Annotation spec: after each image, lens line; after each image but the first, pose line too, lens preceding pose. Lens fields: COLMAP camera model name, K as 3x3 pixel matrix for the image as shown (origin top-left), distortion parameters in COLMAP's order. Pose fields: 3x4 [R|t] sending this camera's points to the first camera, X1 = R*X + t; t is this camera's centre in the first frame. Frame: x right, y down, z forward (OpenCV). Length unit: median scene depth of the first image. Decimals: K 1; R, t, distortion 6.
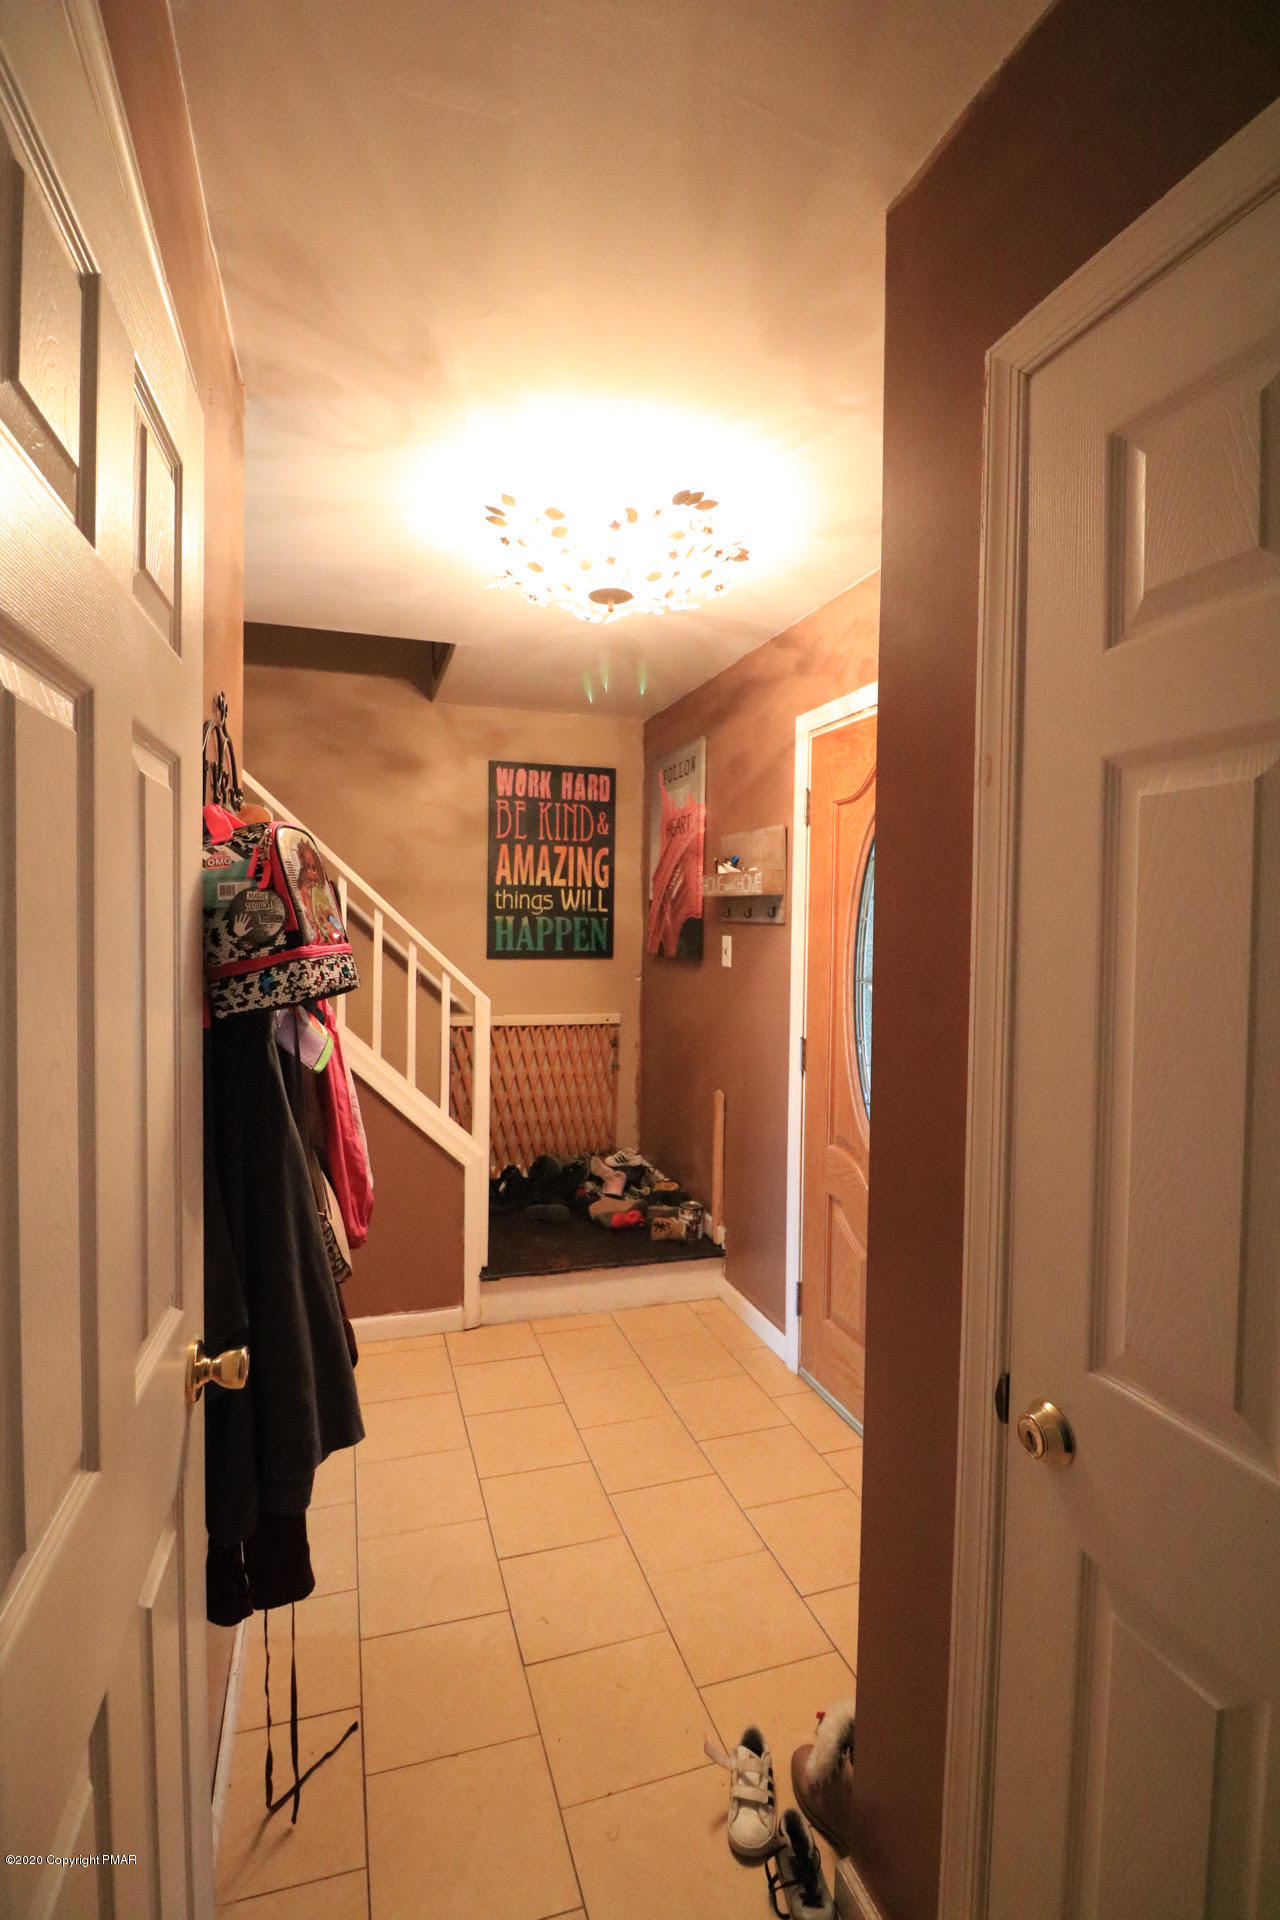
lens RADIAL K [[903.1, 0, 640.7], [0, 903.1, 950.4], [0, 0, 1]] dist [-0.018845, -0.002080]
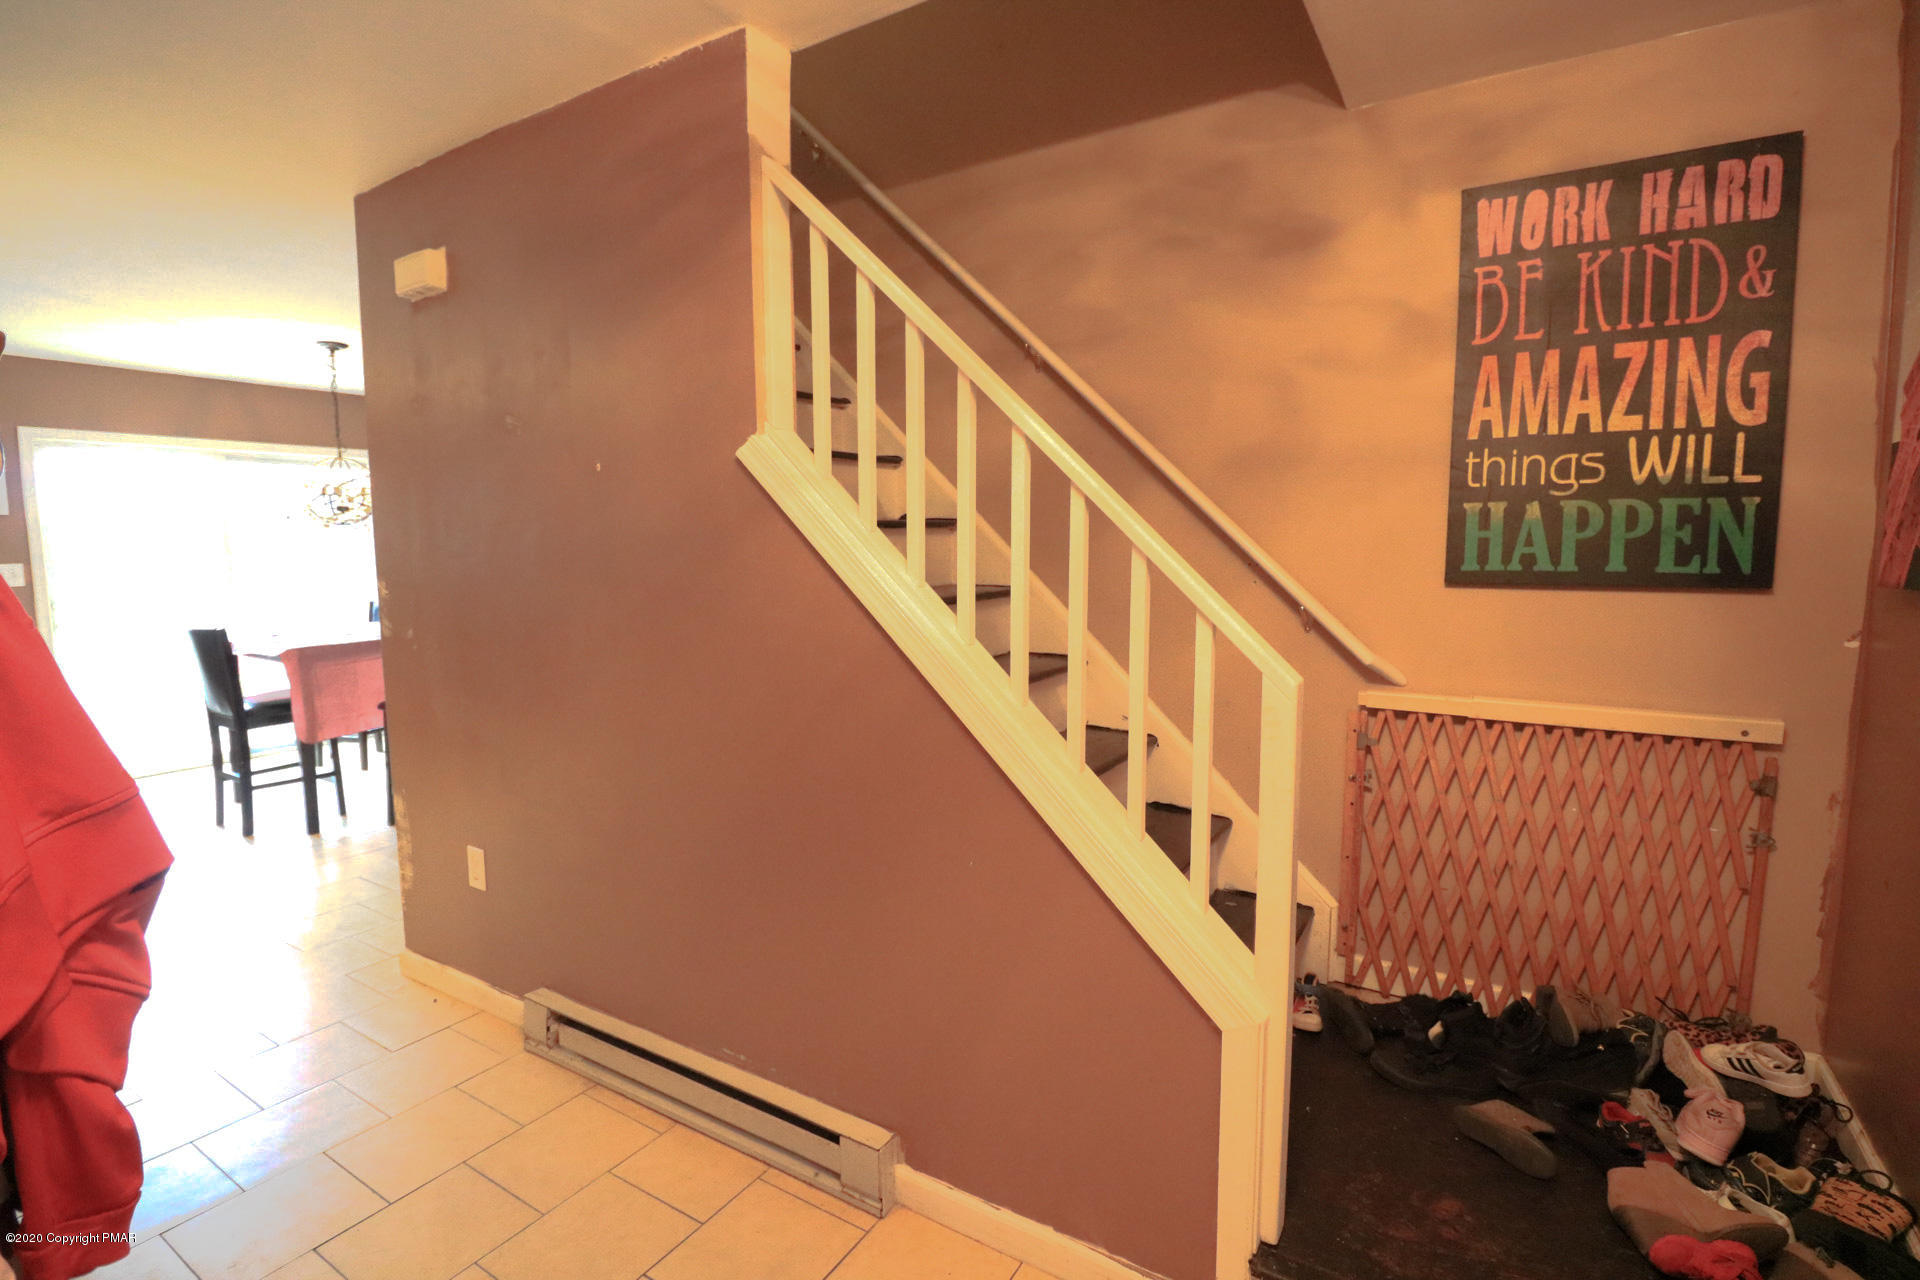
lens RADIAL K [[903.1, 0, 957.3], [0, 903.1, 641.2], [0, 0, 1]] dist [-0.018845, -0.002080]
pose [[0.649346, 0.060127, -0.758113, 0.040205], [-0.015641, 0.997715, 0.065733, 0.010832], [0.760332, -0.030826, 0.648802, 0.447152]]
